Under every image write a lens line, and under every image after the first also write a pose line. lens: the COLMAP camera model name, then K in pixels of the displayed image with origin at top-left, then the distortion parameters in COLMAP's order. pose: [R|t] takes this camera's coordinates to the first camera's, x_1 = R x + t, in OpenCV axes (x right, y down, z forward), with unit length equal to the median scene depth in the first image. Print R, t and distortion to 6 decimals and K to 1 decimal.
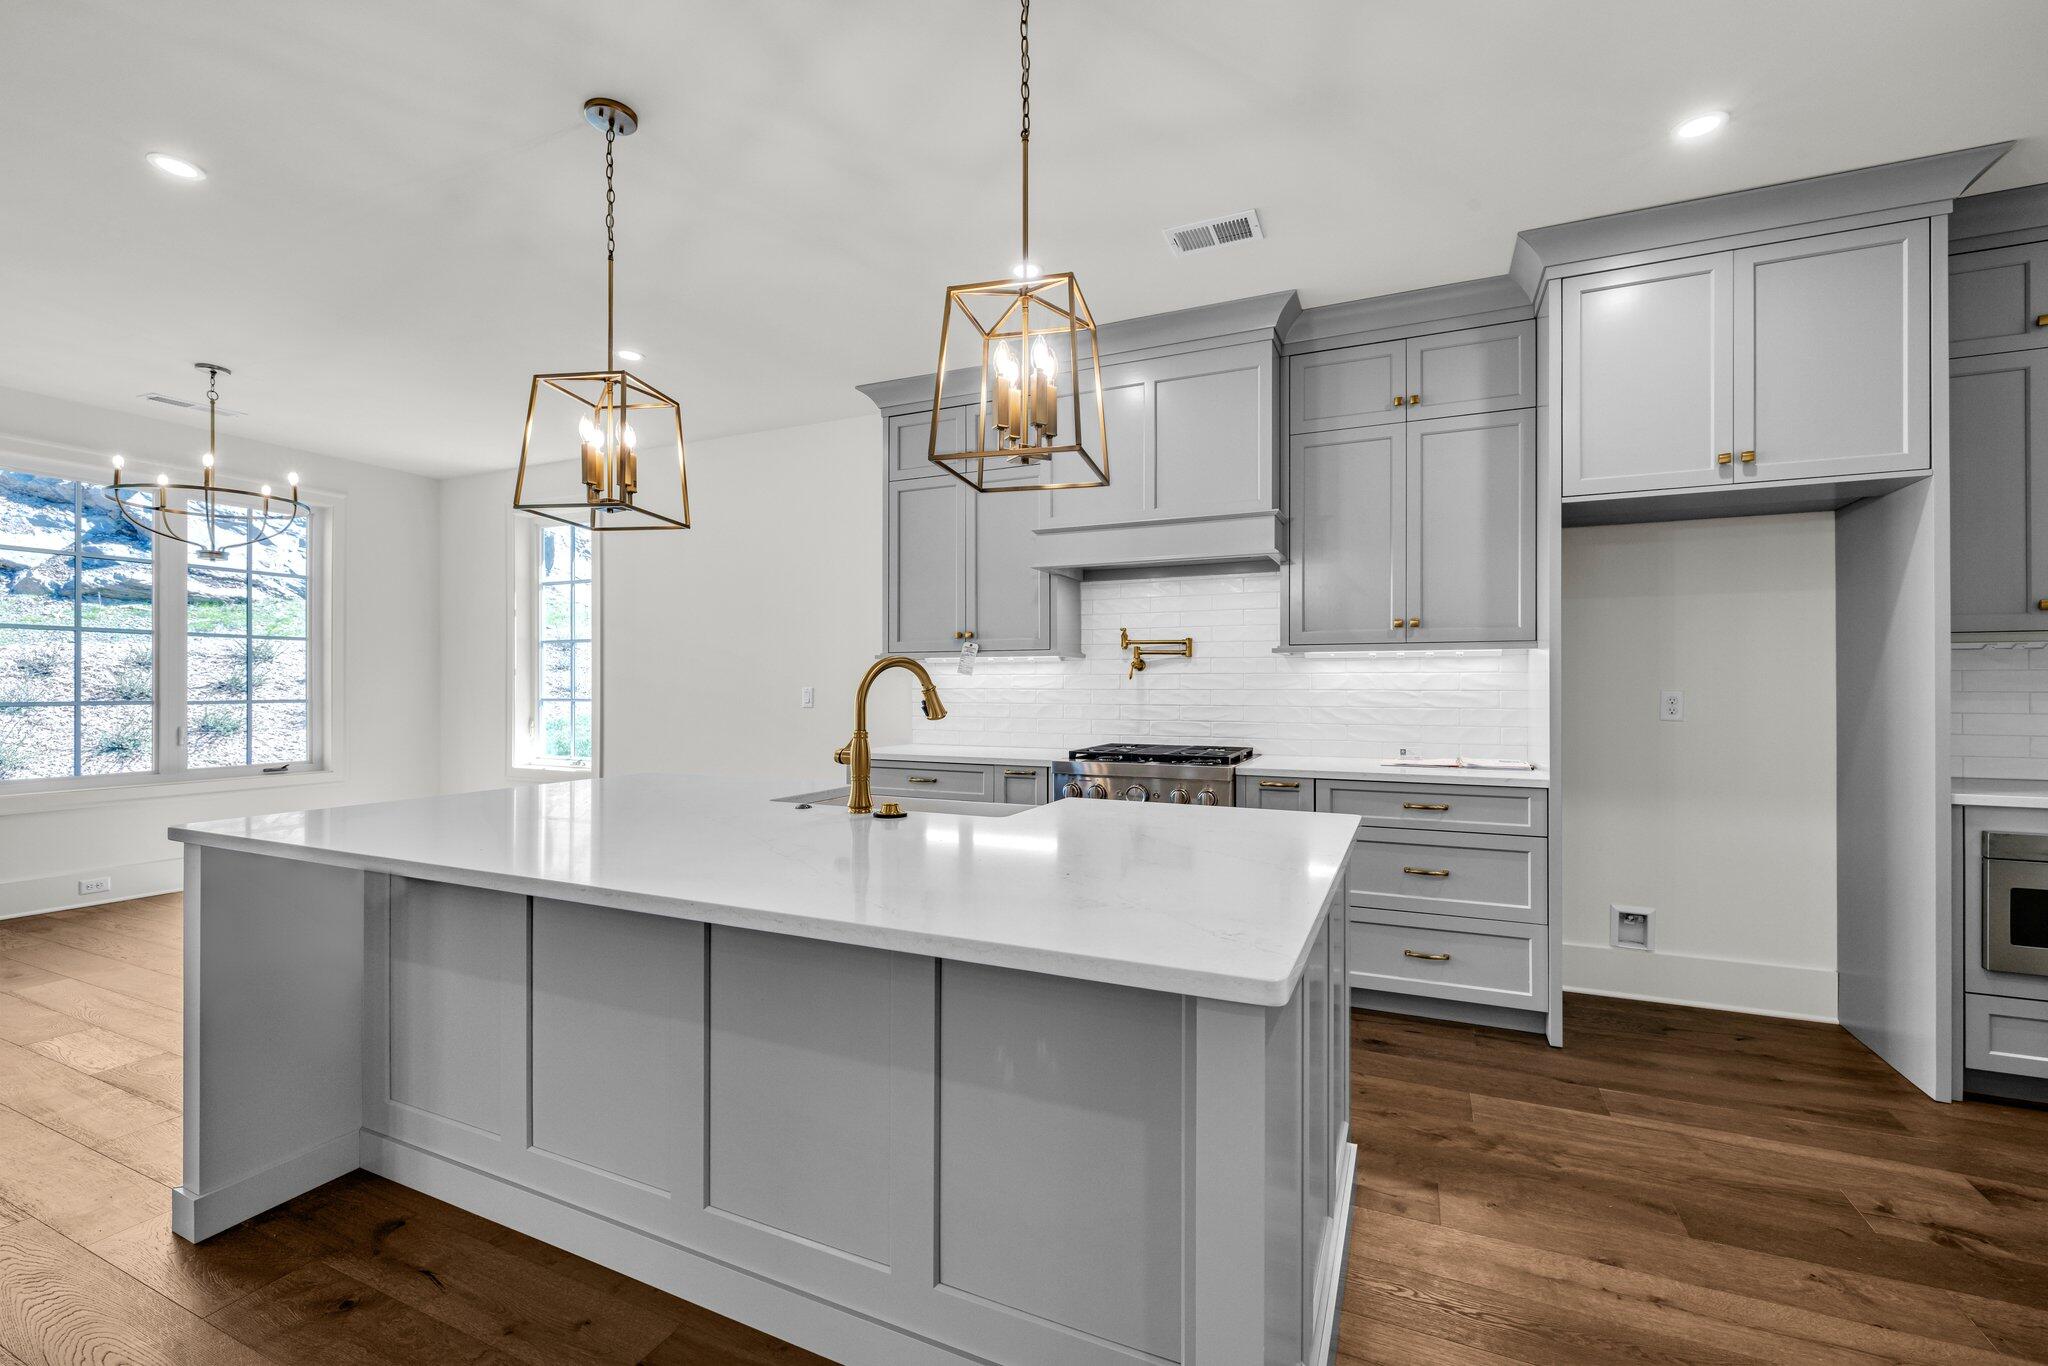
lens RADIAL K [[872.5, 0, 1014.5], [0, 872.5, 687.0], [0, 0, 1]] dist [-0.001765, -0.000018]
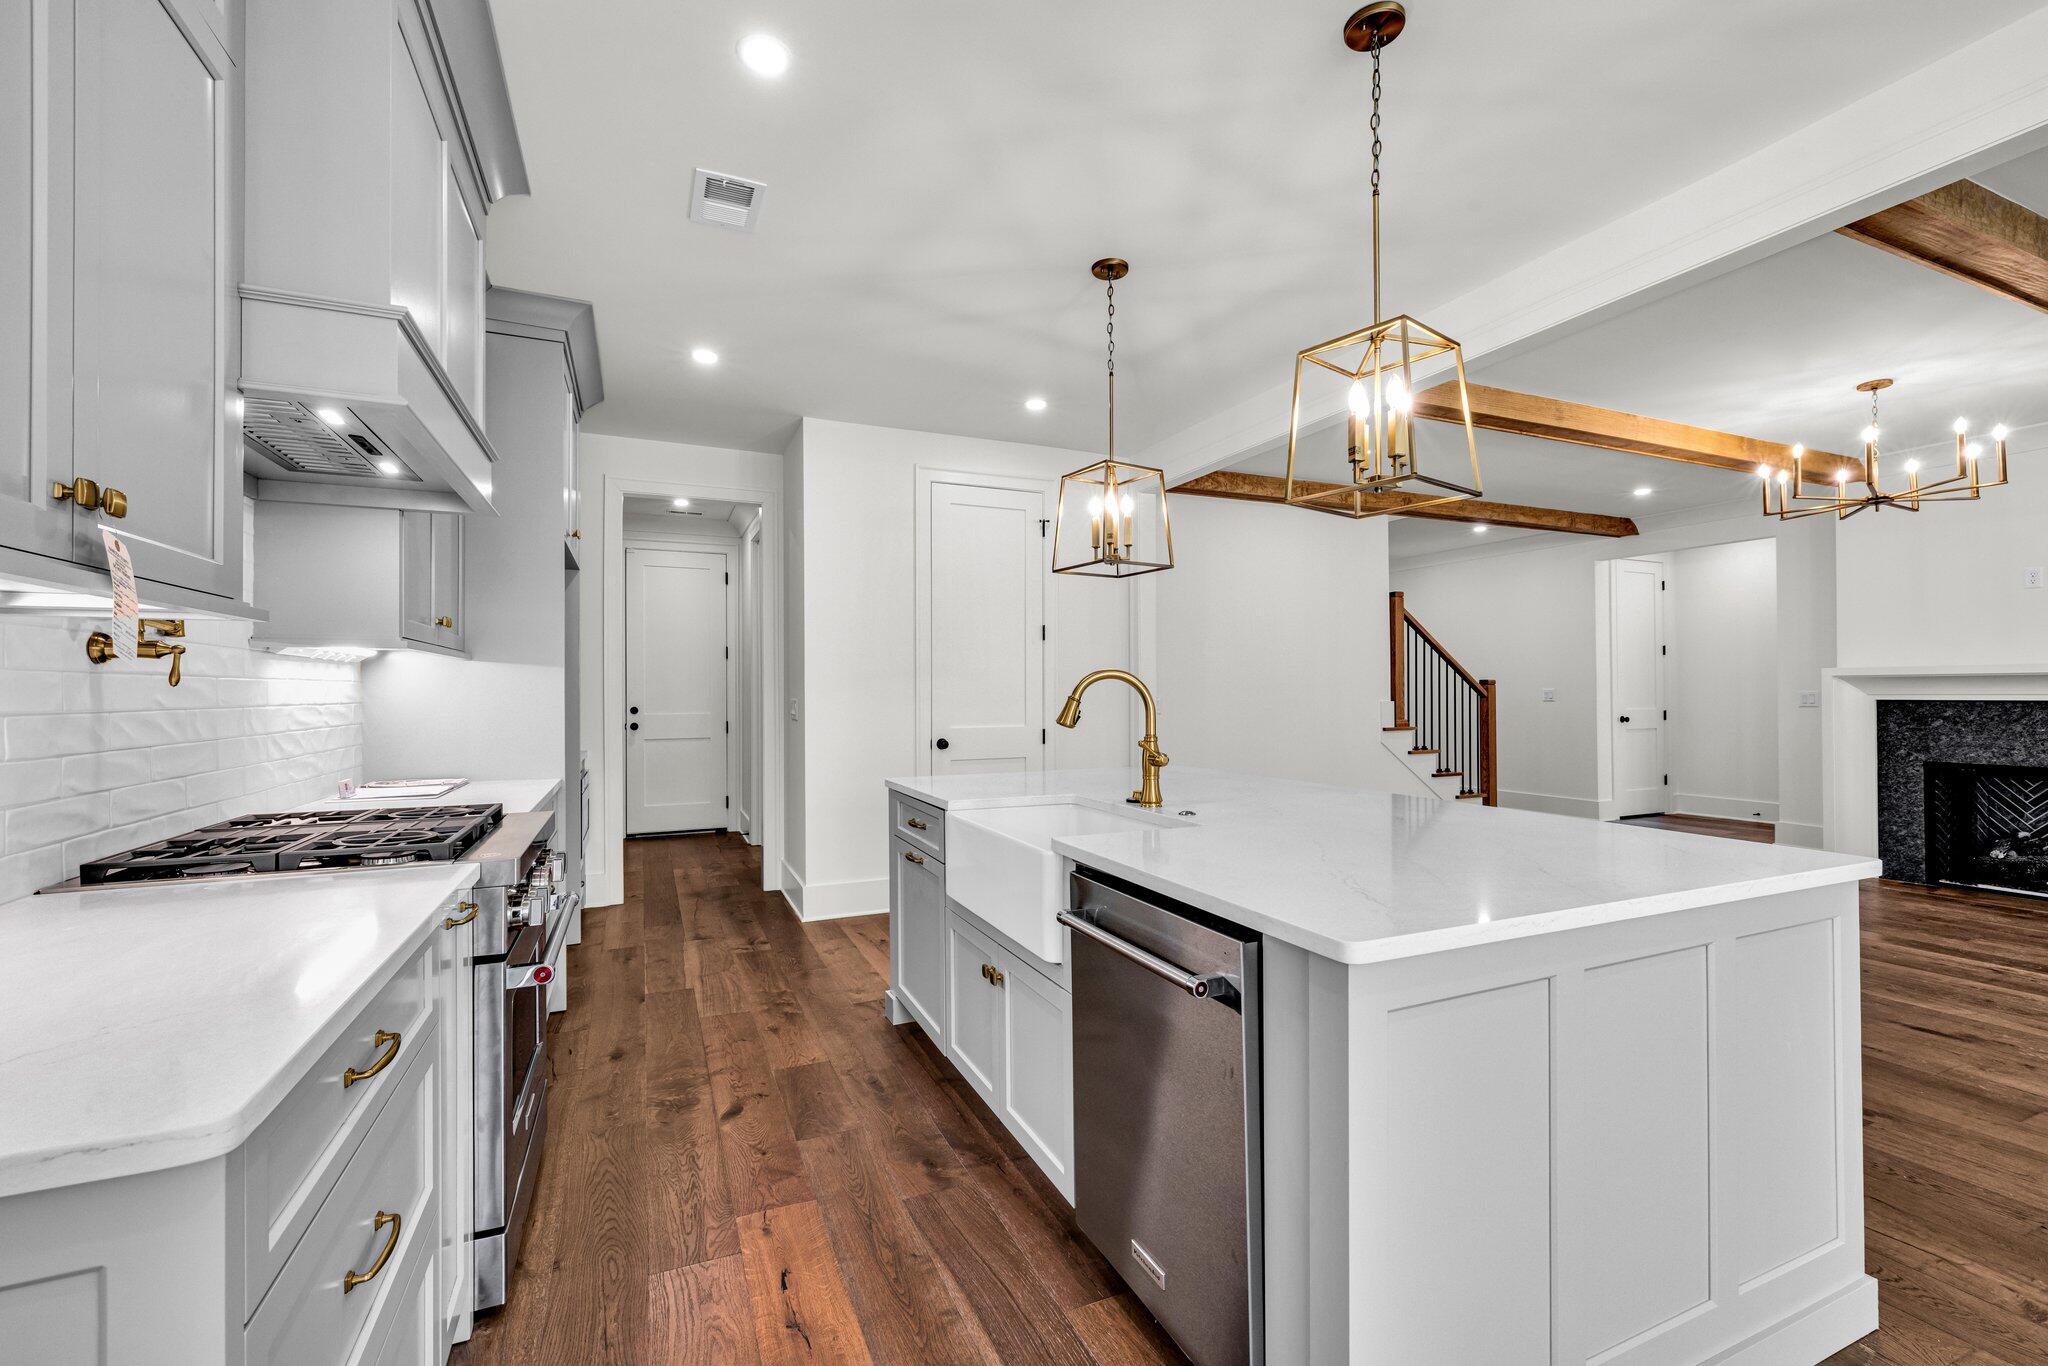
lens RADIAL K [[872.5, 0, 1014.5], [0, 872.5, 687.0], [0, 0, 1]] dist [-0.001765, -0.000018]
pose [[-0.743979, 0.008567, 0.668148, -0.427051], [0.009084, 0.999955, -0.002706, -0.003742], [-0.668141, 0.004056, -0.744023, 1.048496]]
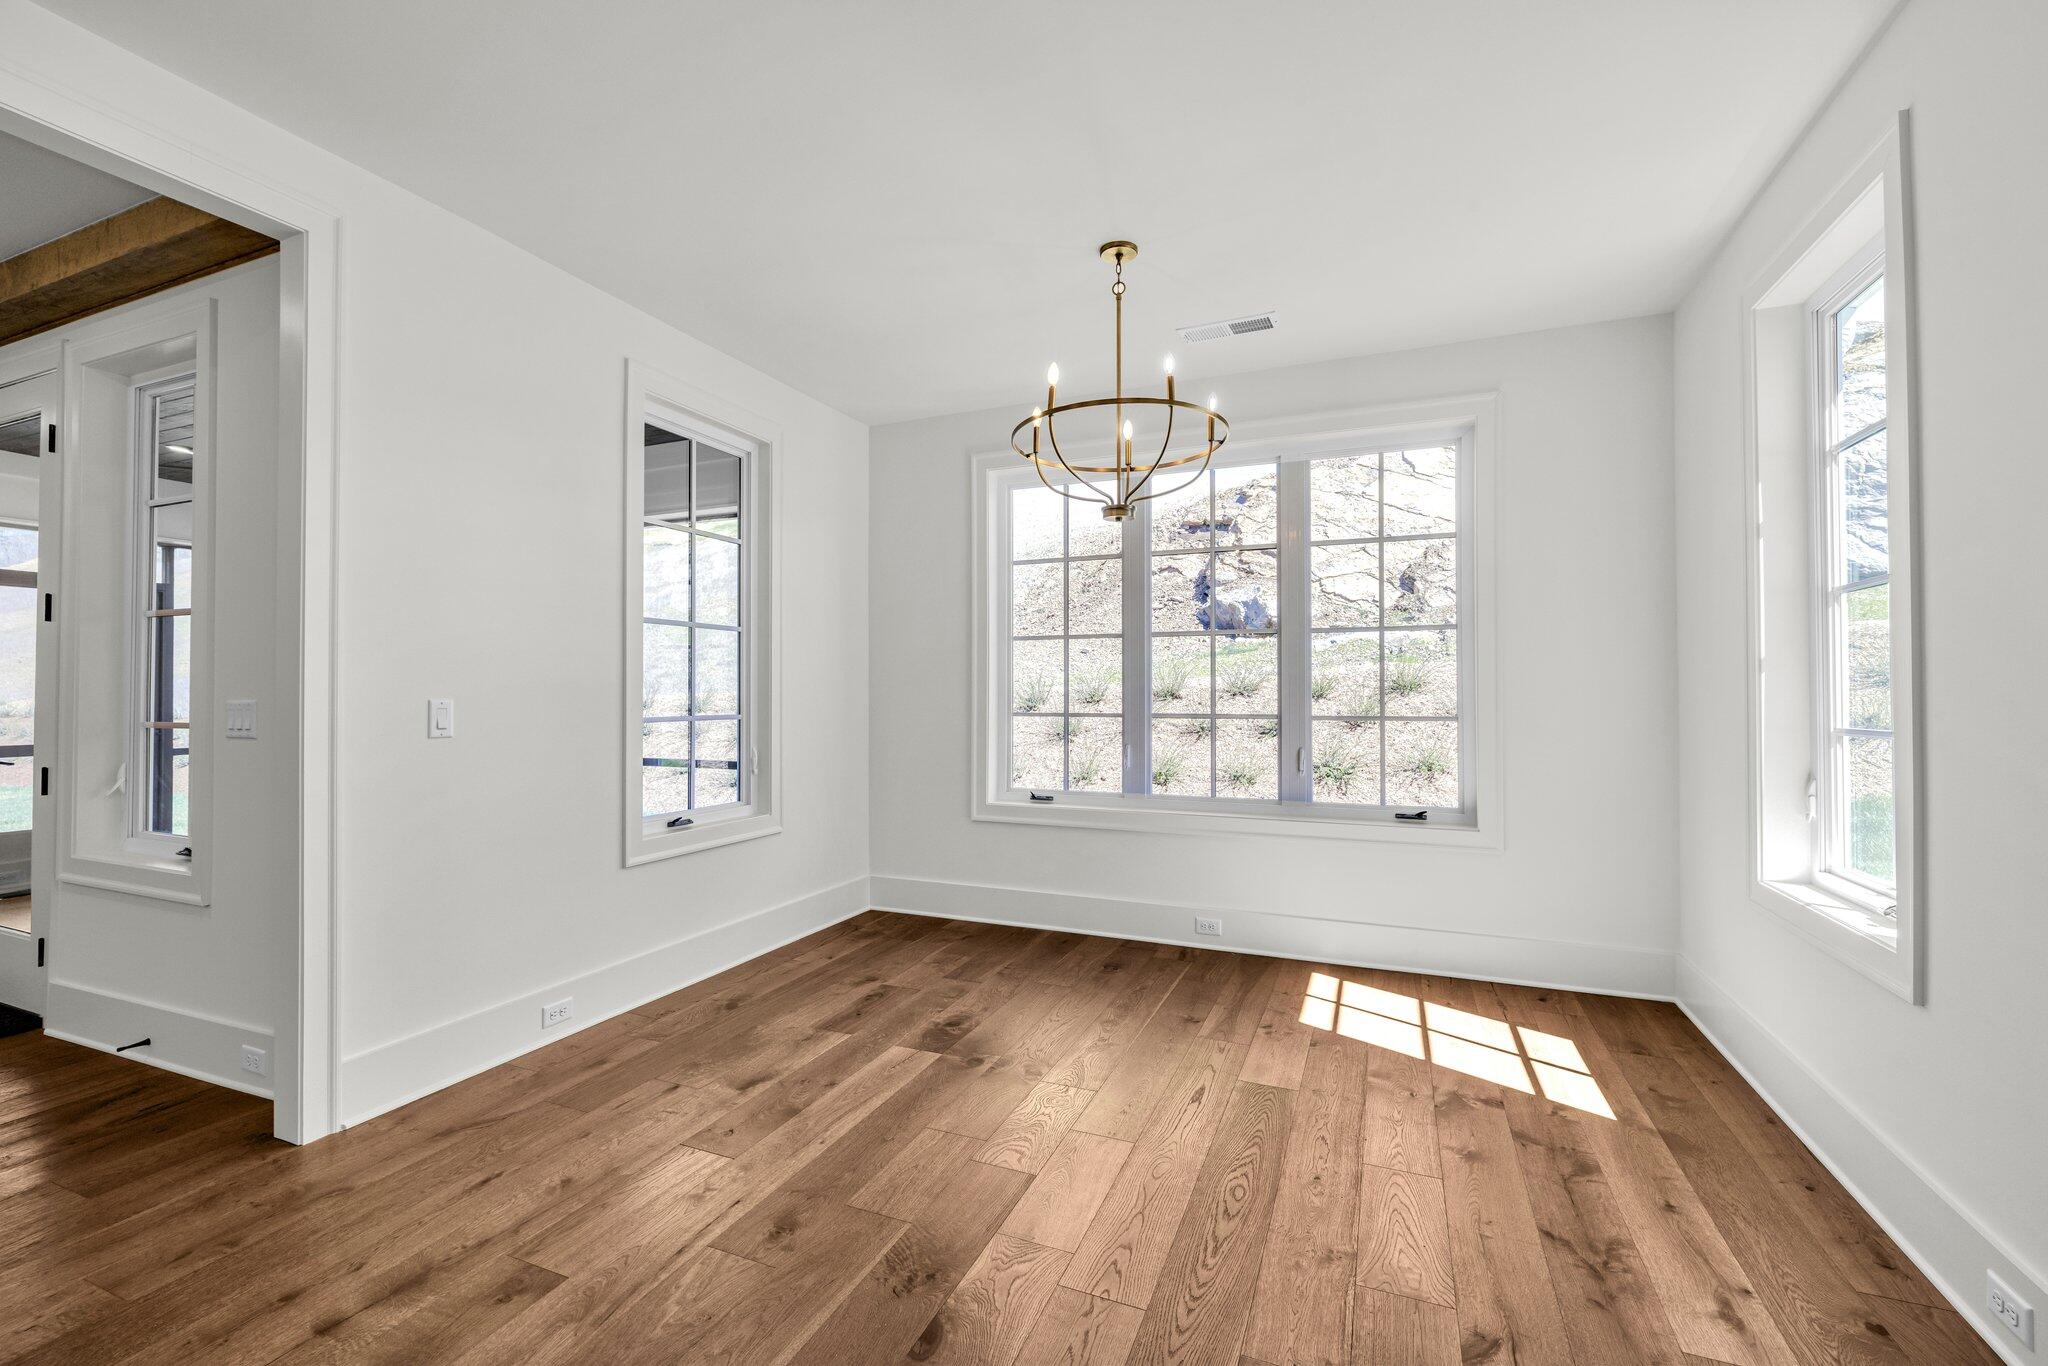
lens RADIAL K [[872.5, 0, 1014.5], [0, 872.5, 687.0], [0, 0, 1]] dist [-0.001765, -0.000018]
pose [[0.031222, -0.008422, -0.999477, -0.222409], [0.000826, 0.999964, -0.008400, -0.003784], [0.999512, -0.000563, 0.031228, 0.919412]]
